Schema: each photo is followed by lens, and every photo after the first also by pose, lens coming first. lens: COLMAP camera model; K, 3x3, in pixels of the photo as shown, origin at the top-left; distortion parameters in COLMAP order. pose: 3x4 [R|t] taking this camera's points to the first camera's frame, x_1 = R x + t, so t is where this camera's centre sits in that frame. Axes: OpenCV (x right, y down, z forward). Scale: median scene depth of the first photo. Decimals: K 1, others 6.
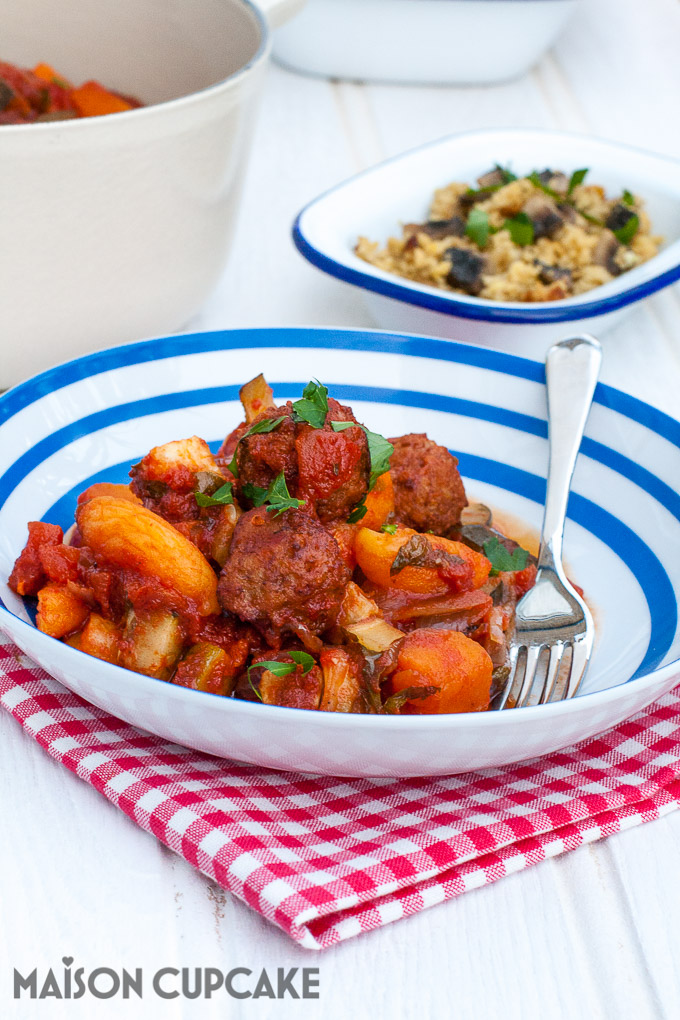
lens RADIAL K [[2531.7, 0, 331.2], [0, 2531.7, 512.5], [0, 0, 1]] dist [-0.025346, 0.000000]
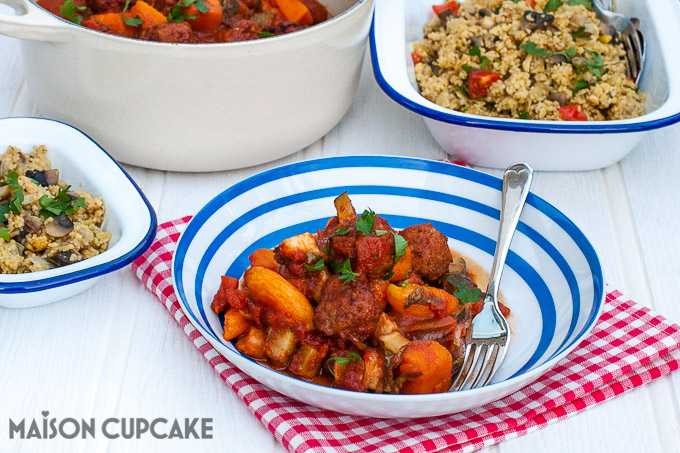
lens RADIAL K [[1687.8, 0, 338.9], [0, 1687.8, 227.6], [0, 0, 1]] dist [-0.025346, 0.000000]
pose [[0.996613, 0.024032, -0.078645, 0.074906], [-0.017081, 0.995984, 0.087889, -0.152740], [0.080442, -0.086248, 0.993021, -0.296555]]
